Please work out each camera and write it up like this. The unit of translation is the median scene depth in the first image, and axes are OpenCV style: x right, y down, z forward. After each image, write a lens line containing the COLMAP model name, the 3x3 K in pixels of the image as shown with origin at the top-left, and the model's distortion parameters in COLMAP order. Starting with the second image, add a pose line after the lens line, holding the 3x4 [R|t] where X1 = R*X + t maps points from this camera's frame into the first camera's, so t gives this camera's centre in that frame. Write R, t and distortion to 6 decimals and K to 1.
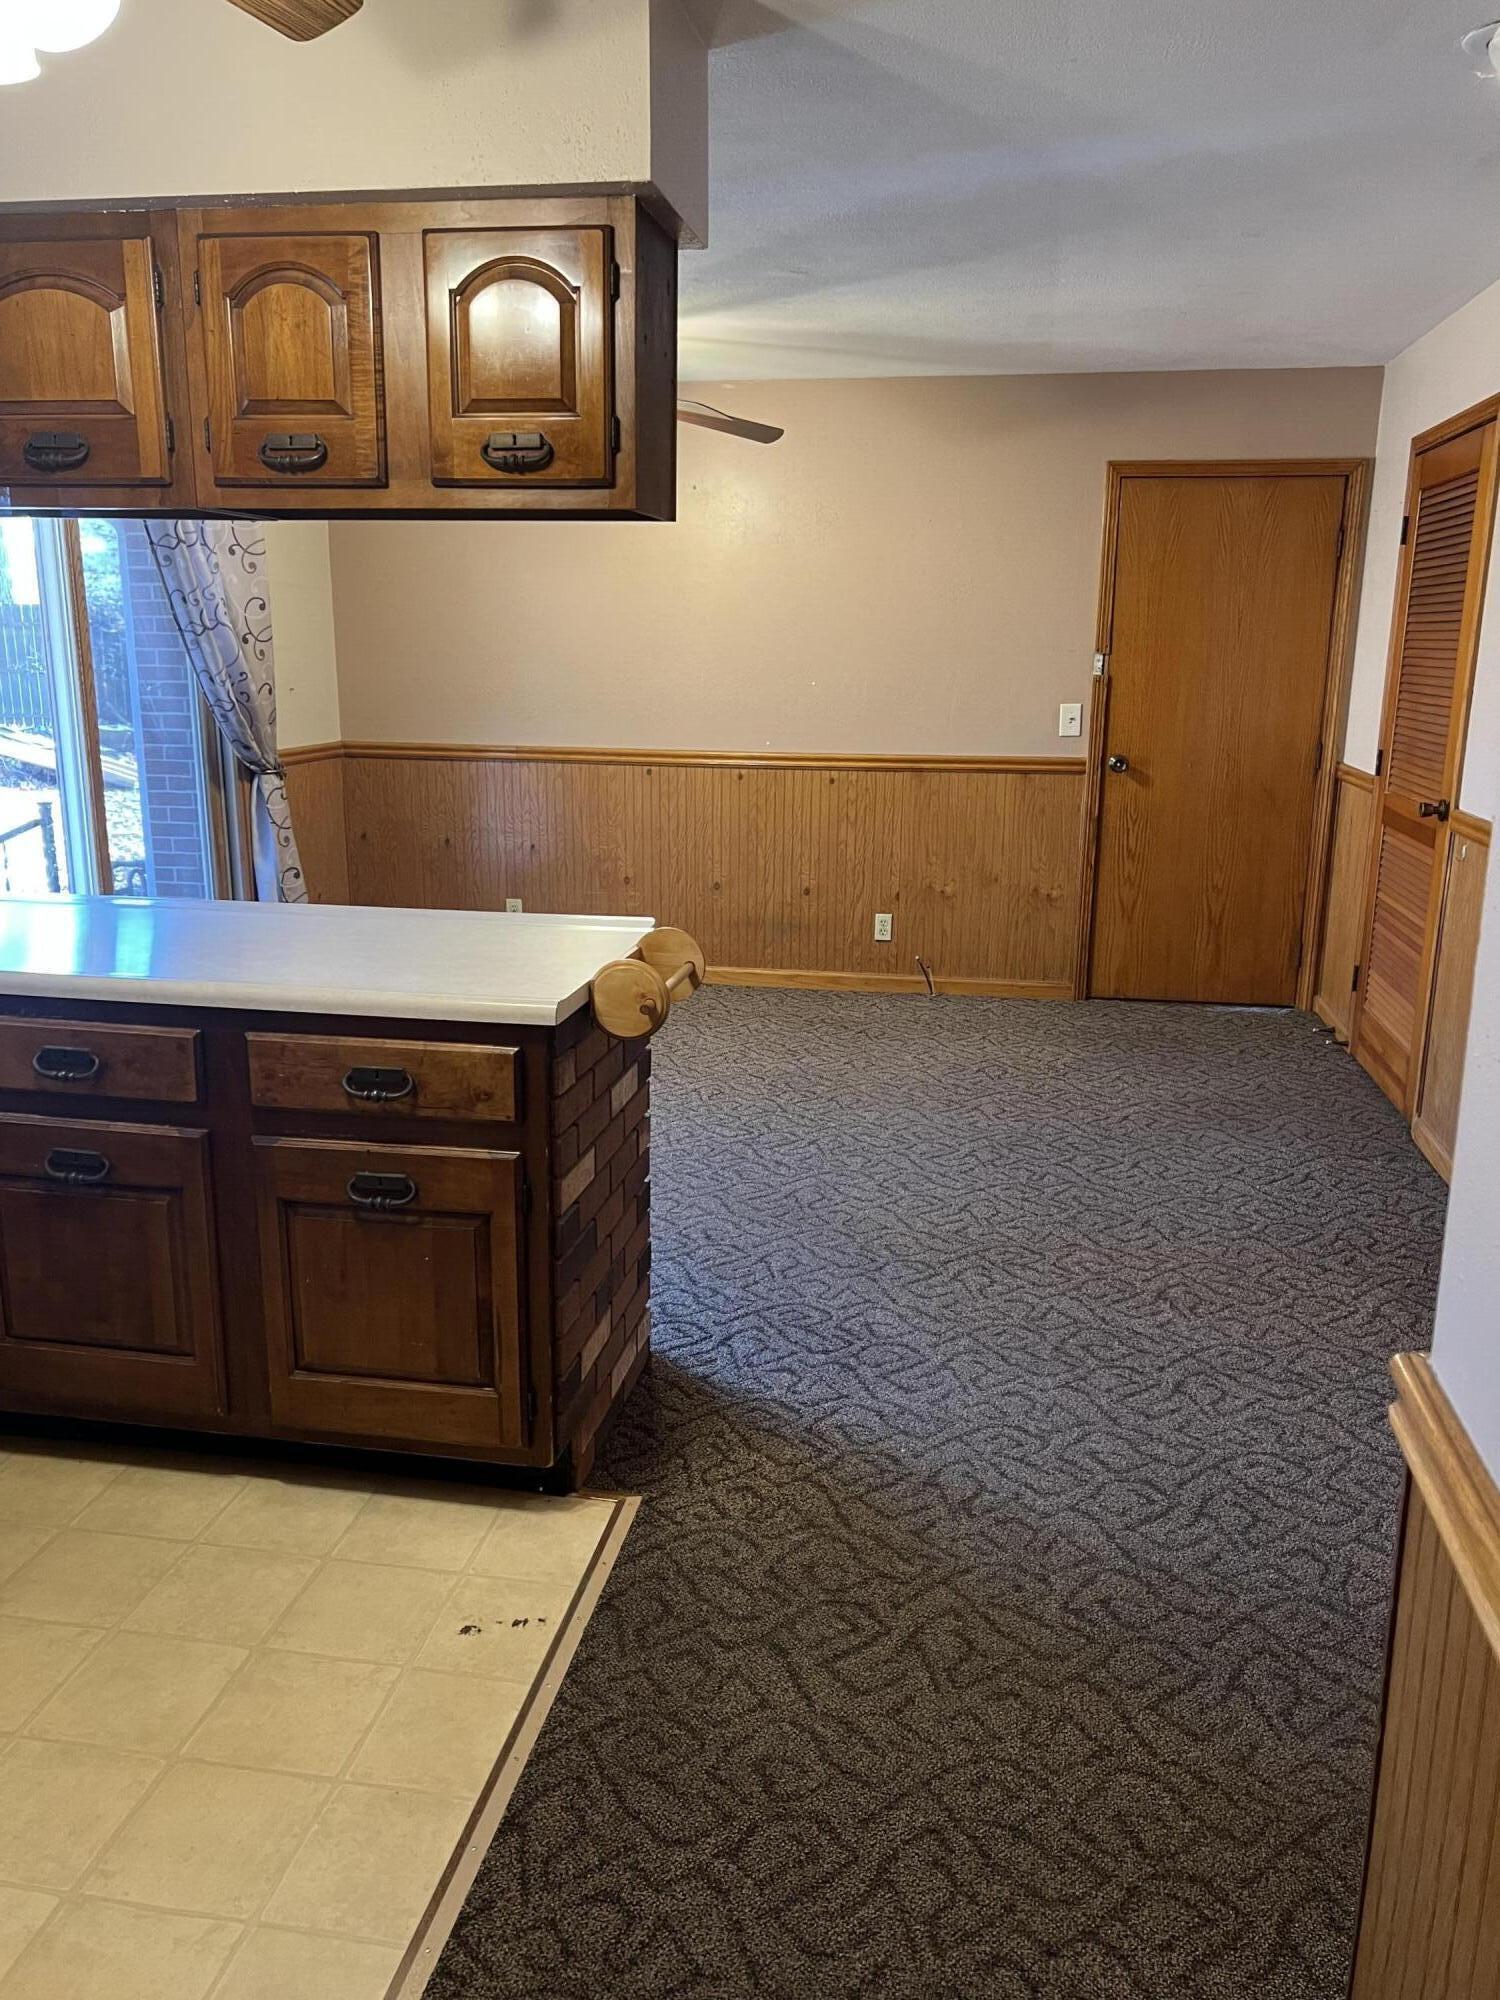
lens RADIAL K [[1528.0, 0, 749.6], [0, 1528.0, 1015.2], [0, 0, 1]] dist [0.067374, -0.080294]
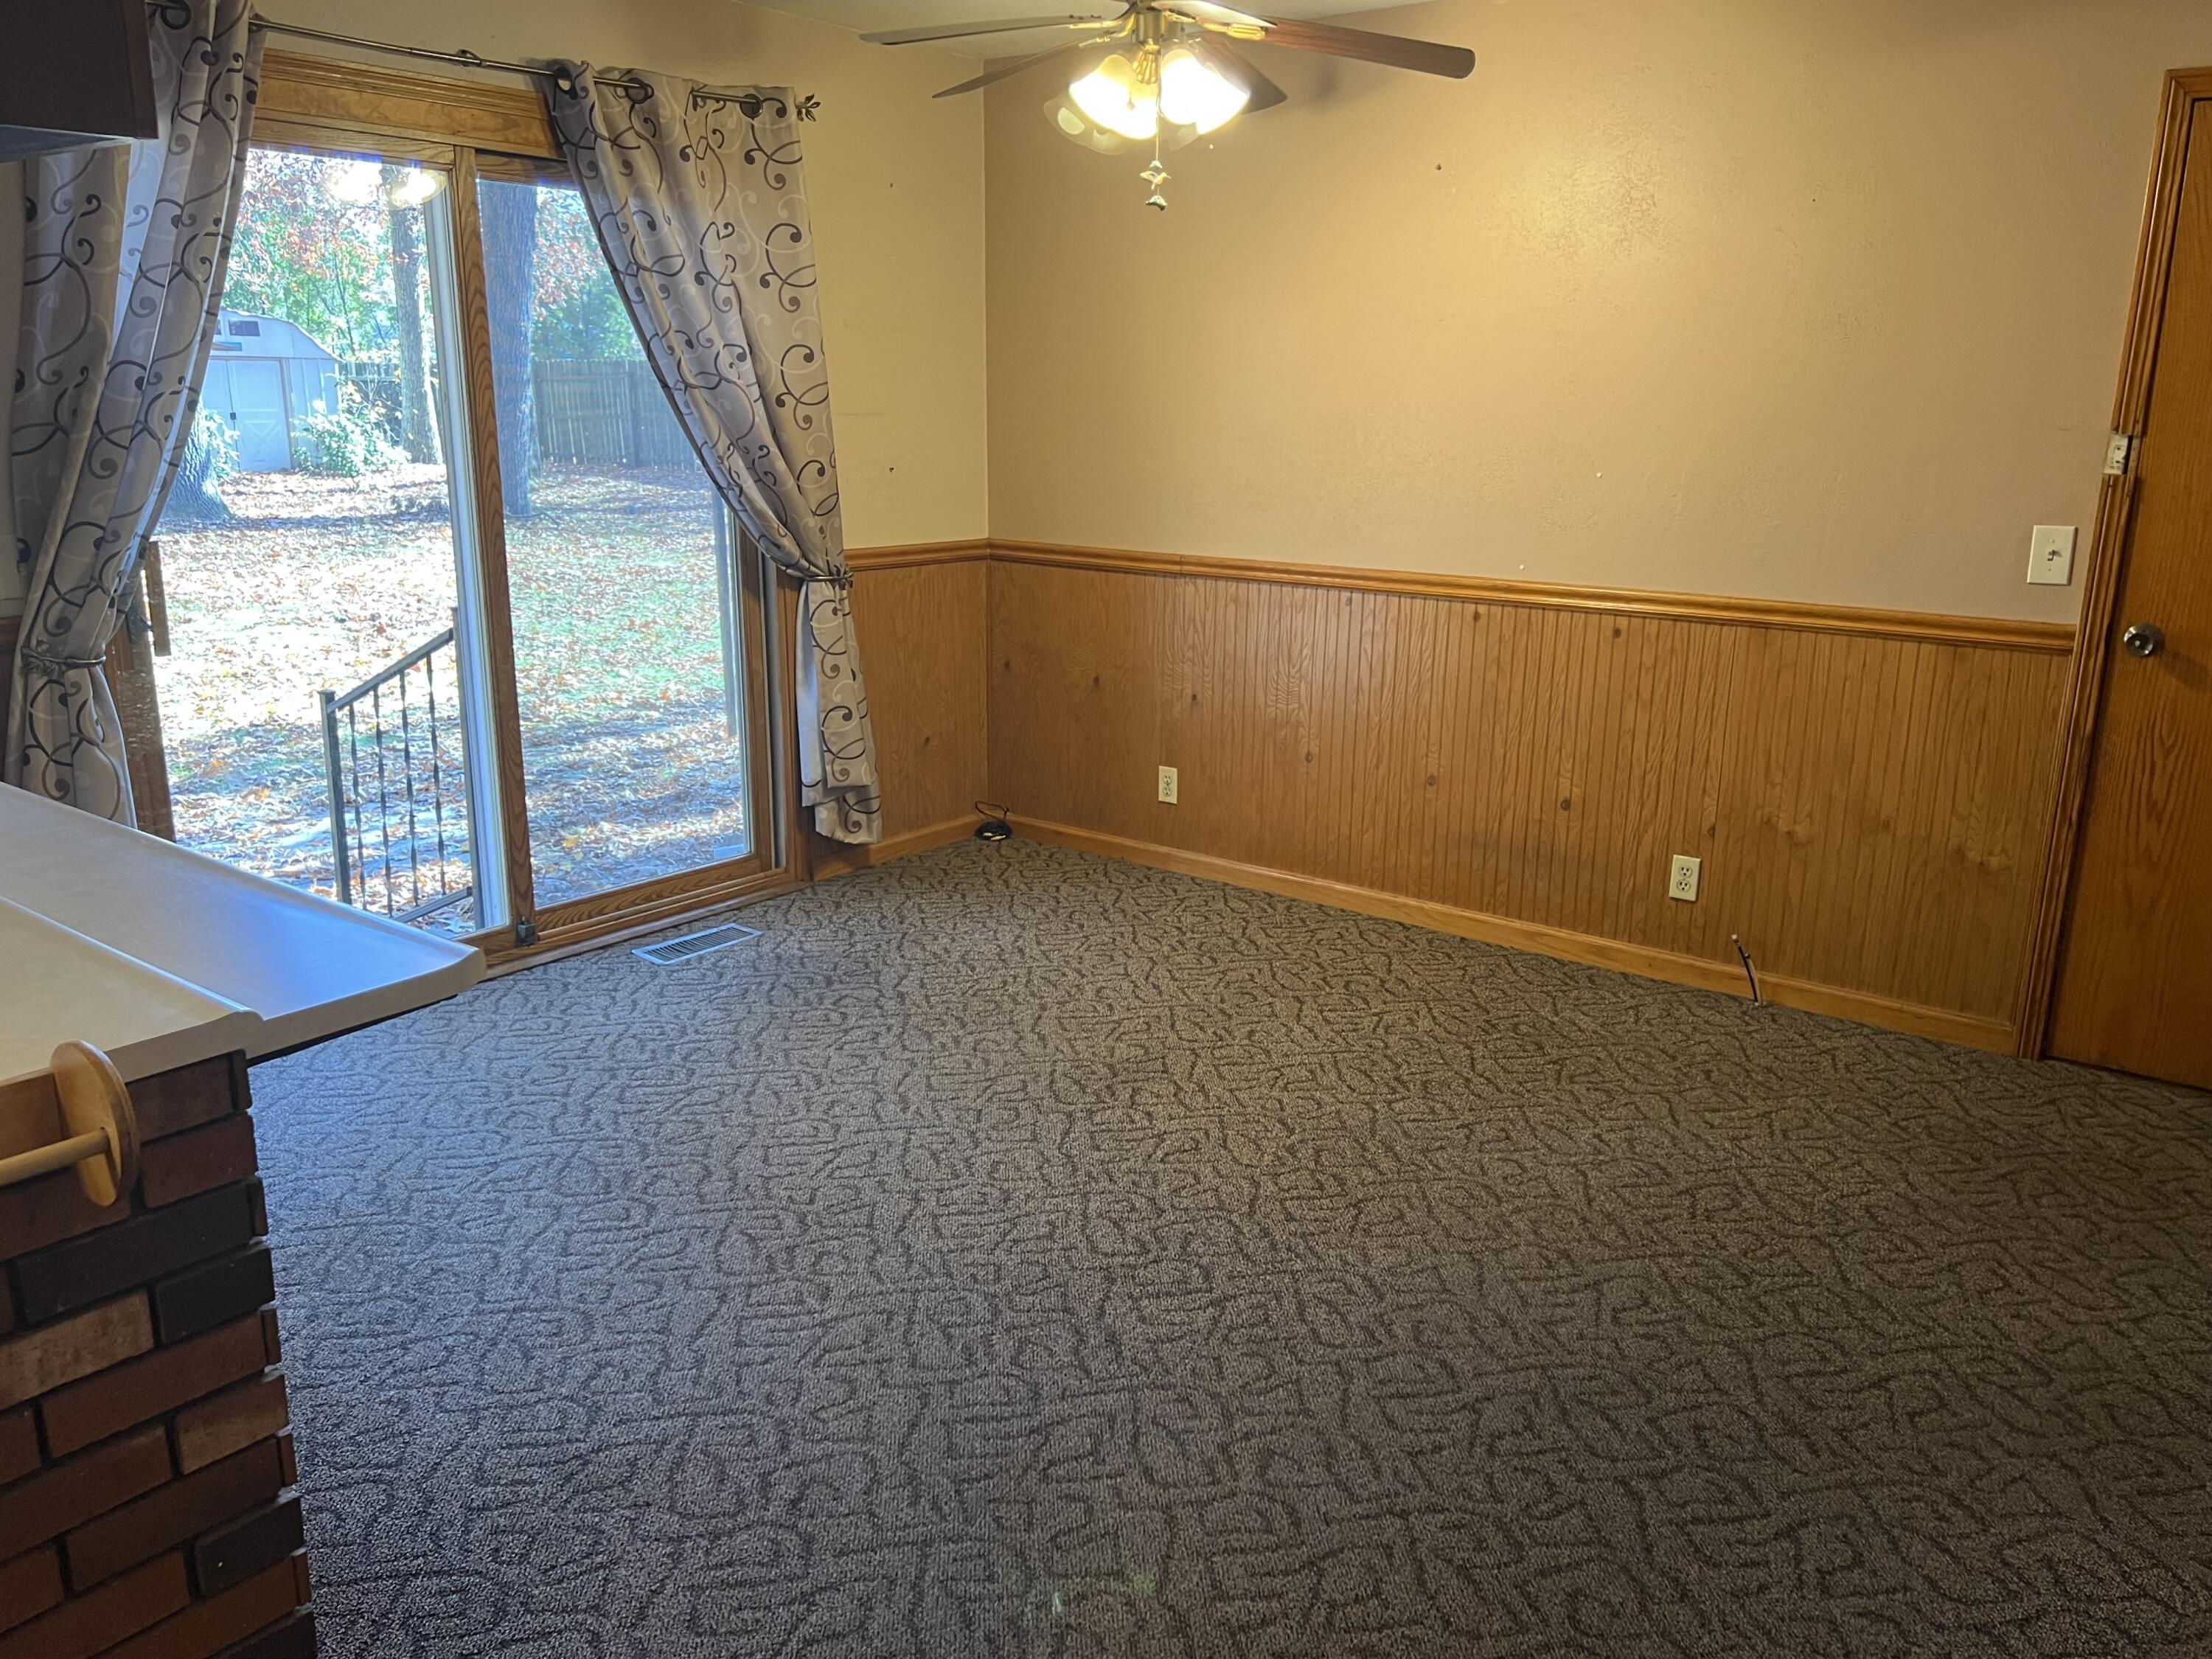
lens RADIAL K [[1690.0, 0, 1130.7], [0, 1690.0, 830.1], [0, 0, 1]] dist [0.067374, -0.080294]
pose [[0.889598, 0.118414, -0.441128, 0.195951], [-0.114777, 0.992773, 0.035030, -0.078067], [0.442088, 0.019469, 0.896760, 0.309145]]
